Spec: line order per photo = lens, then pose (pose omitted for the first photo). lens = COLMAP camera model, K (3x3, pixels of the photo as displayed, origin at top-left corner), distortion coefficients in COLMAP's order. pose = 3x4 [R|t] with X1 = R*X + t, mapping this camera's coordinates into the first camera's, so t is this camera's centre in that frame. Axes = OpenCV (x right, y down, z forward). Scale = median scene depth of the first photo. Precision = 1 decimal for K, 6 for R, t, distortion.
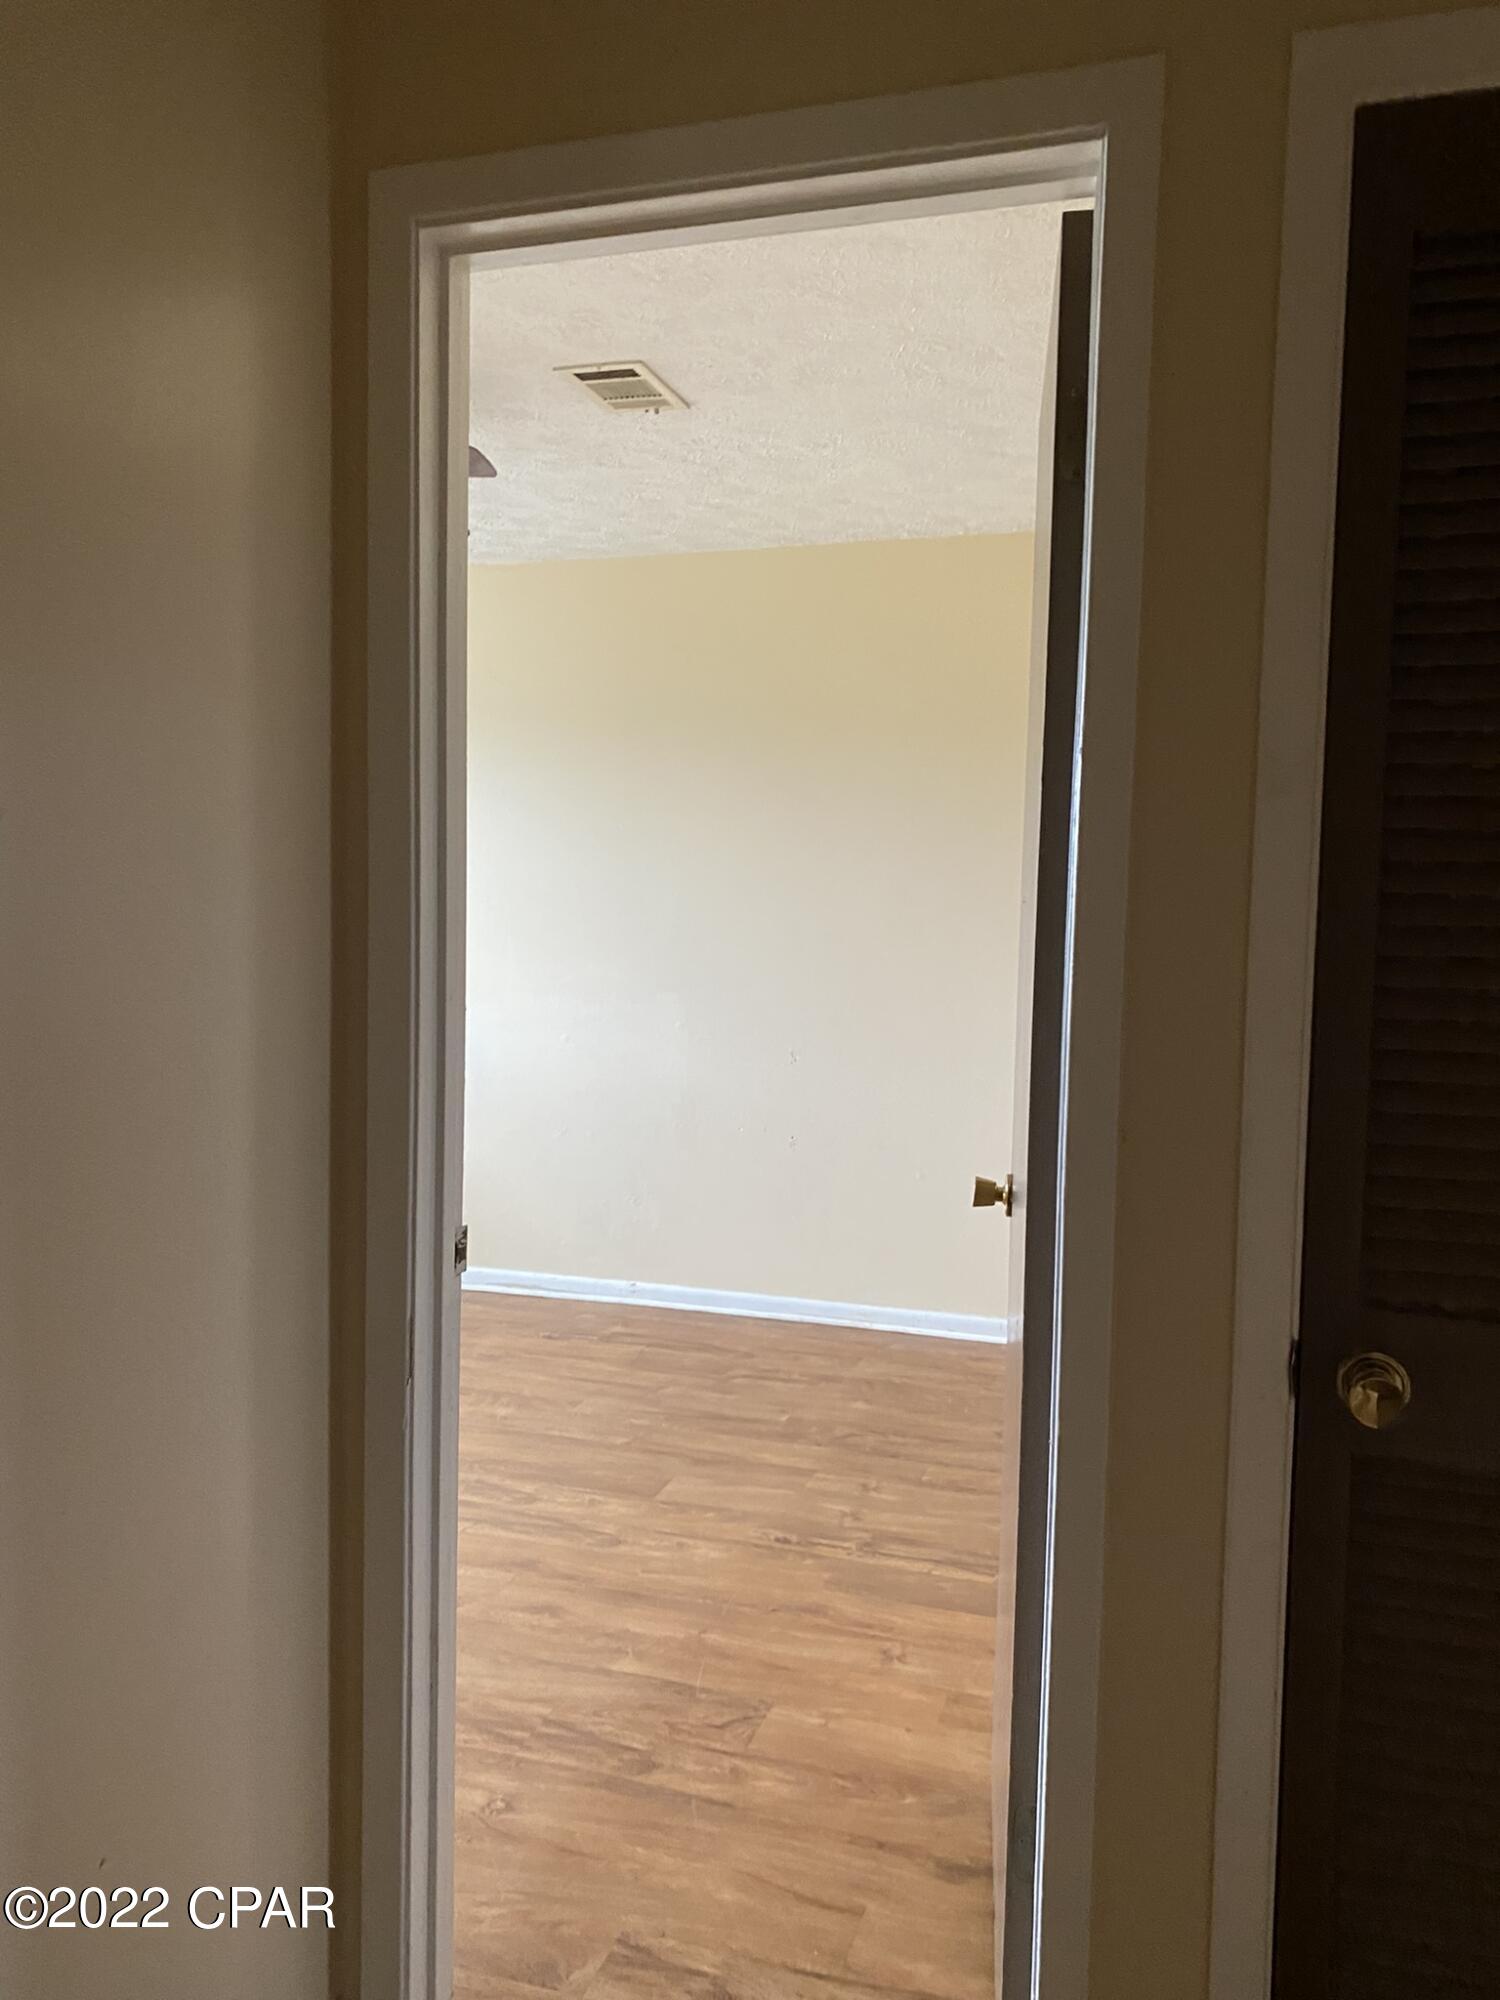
lens RADIAL K [[1577.6, 0, 750.0], [0, 1577.6, 1000.0], [0, 0, 1]] dist [0.028545, 0.005011]
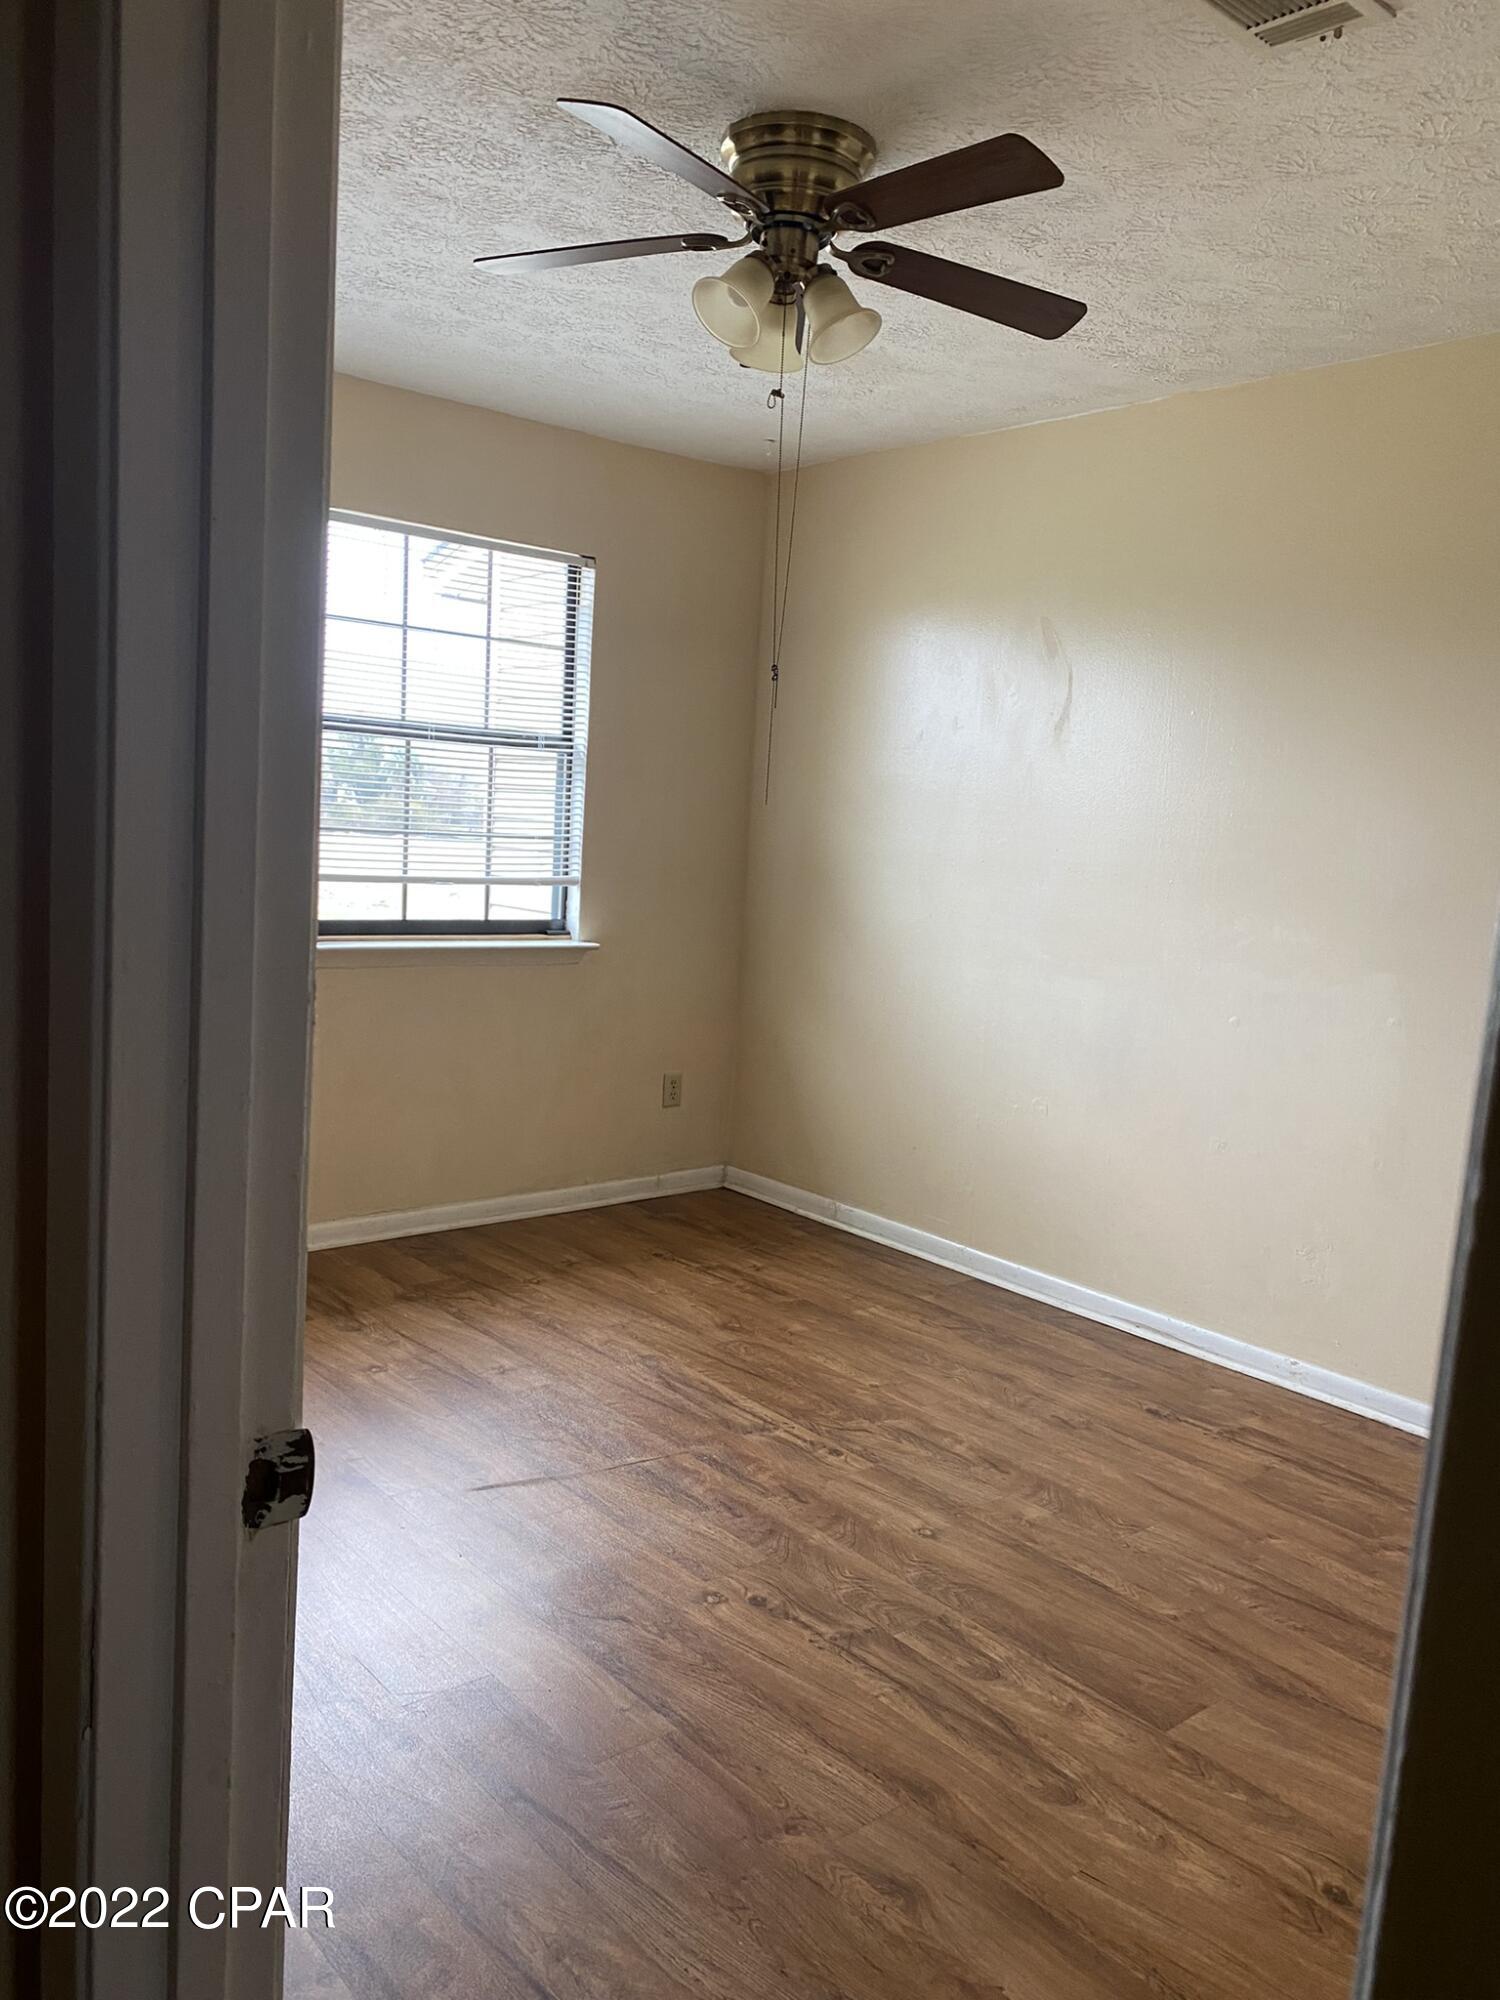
lens RADIAL K [[1577.6, 0, 750.0], [0, 1577.6, 1000.0], [0, 0, 1]] dist [0.028545, 0.005011]
pose [[0.853636, 0.107856, -0.509580, 0.096379], [-0.087097, 0.994109, 0.064506, -0.020498], [0.513536, -0.010682, 0.858002, 0.329445]]
